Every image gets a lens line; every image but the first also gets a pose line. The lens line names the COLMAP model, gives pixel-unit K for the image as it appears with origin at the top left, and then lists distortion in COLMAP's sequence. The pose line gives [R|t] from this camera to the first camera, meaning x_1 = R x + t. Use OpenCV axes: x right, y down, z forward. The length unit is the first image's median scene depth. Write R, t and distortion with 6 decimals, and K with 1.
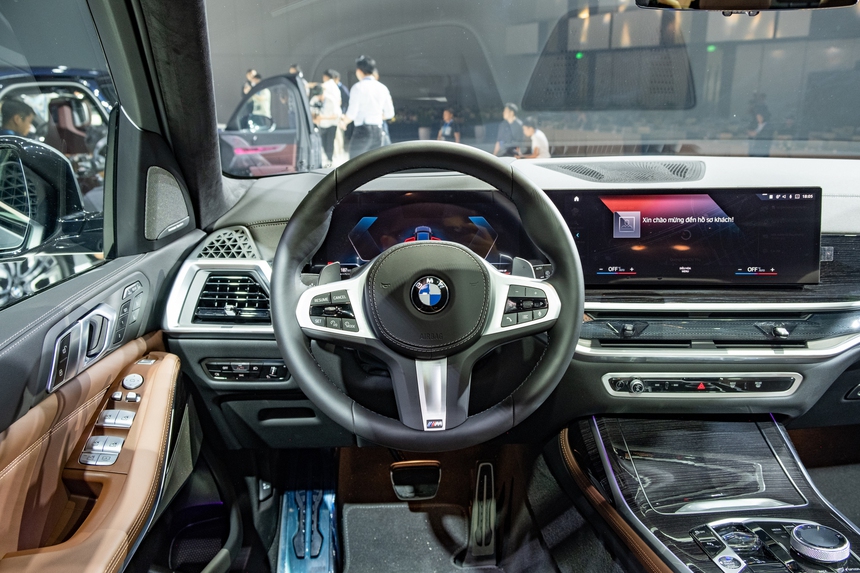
lens RADIAL K [[689.0, 0, 430.9], [0, 689.0, 286.0], [0, 0, 1]] dist [-0.042329, 0.020194]
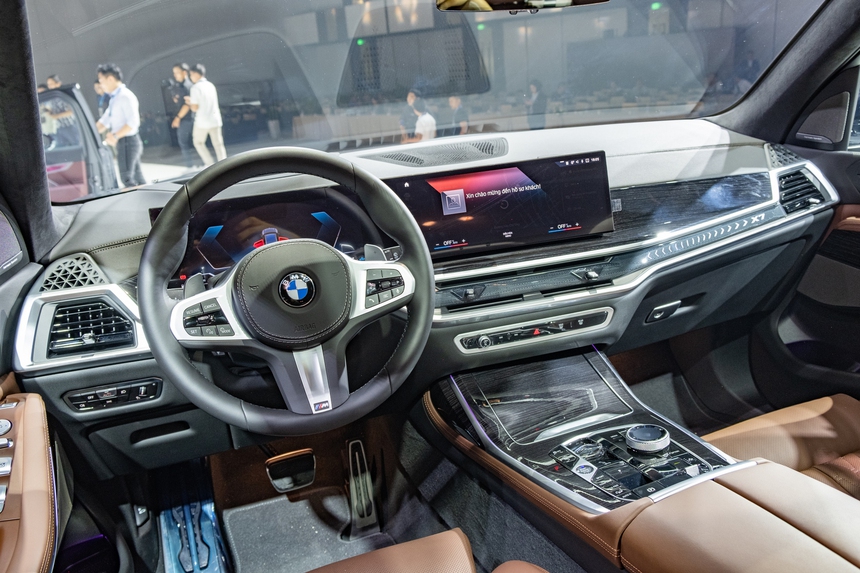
lens RADIAL K [[689.0, 0, 428.5], [0, 689.0, 287.9], [0, 0, 1]] dist [-0.042329, 0.020194]
pose [[0.952560, -0.156763, 0.260874, -0.070979], [0.151629, 0.987635, 0.039823, -0.001575], [-0.263891, 0.001622, 0.964551, -0.077776]]
